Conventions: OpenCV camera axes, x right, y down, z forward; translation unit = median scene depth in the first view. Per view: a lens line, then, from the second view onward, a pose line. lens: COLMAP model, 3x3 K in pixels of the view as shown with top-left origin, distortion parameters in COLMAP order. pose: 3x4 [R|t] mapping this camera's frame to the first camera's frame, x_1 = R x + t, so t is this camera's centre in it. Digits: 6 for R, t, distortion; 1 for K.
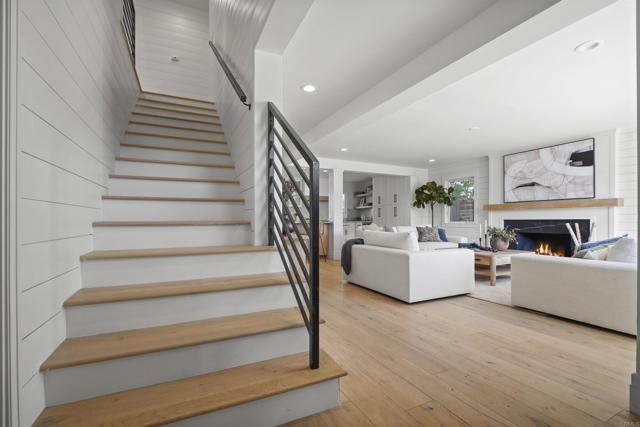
lens RADIAL K [[290.8, 0, 323.9], [0, 290.8, 216.4], [0, 0, 1]] dist [-0.001539, 0.000401]
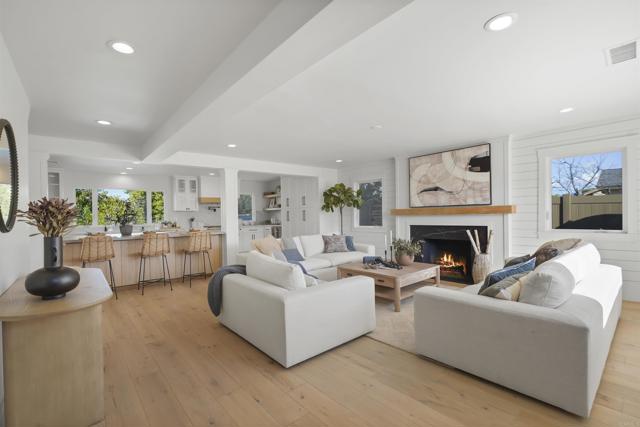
lens RADIAL K [[290.8, 0, 319.3], [0, 290.8, 214.5], [0, 0, 1]] dist [-0.001539, 0.000401]
pose [[0.970589, -0.018614, 0.240021, 0.109649], [0.016475, 0.999805, 0.010915, -0.042821], [-0.240177, -0.006640, 0.970706, 0.156325]]
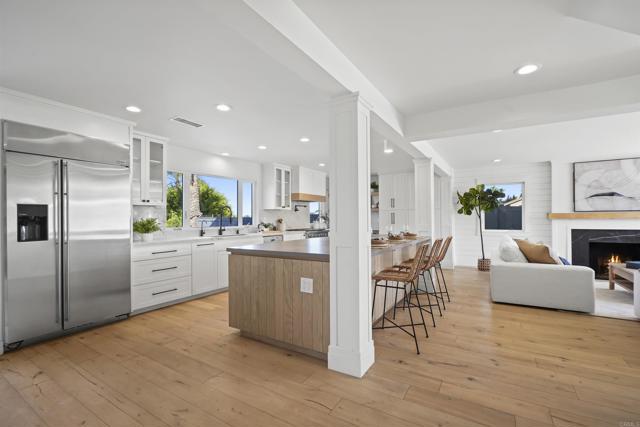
lens RADIAL K [[290.8, 0, 322.0], [0, 290.8, 213.2], [0, 0, 1]] dist [-0.001539, 0.000401]
pose [[0.845037, 0.007539, 0.534654, -0.657390], [-0.003048, 0.999952, -0.009283, -0.032951], [-0.534699, 0.006214, 0.845020, 0.691093]]
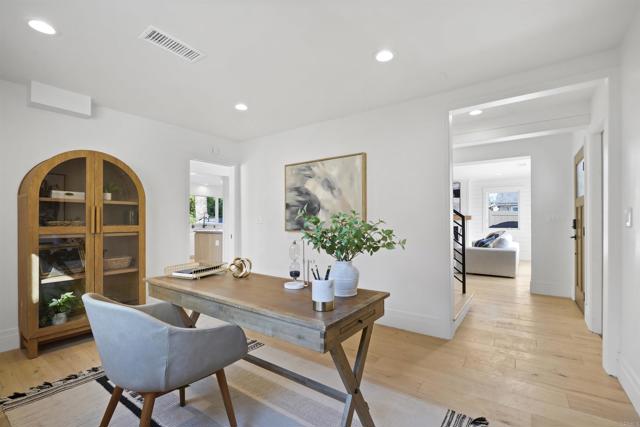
lens RADIAL K [[290.8, 0, 318.0], [0, 290.8, 215.2], [0, 0, 1]] dist [-0.001539, 0.000401]
pose [[0.891389, 0.005792, 0.453202, -0.619957], [-0.003352, 0.999975, -0.006187, -0.039930], [-0.453226, 0.003996, 0.891387, -0.211122]]
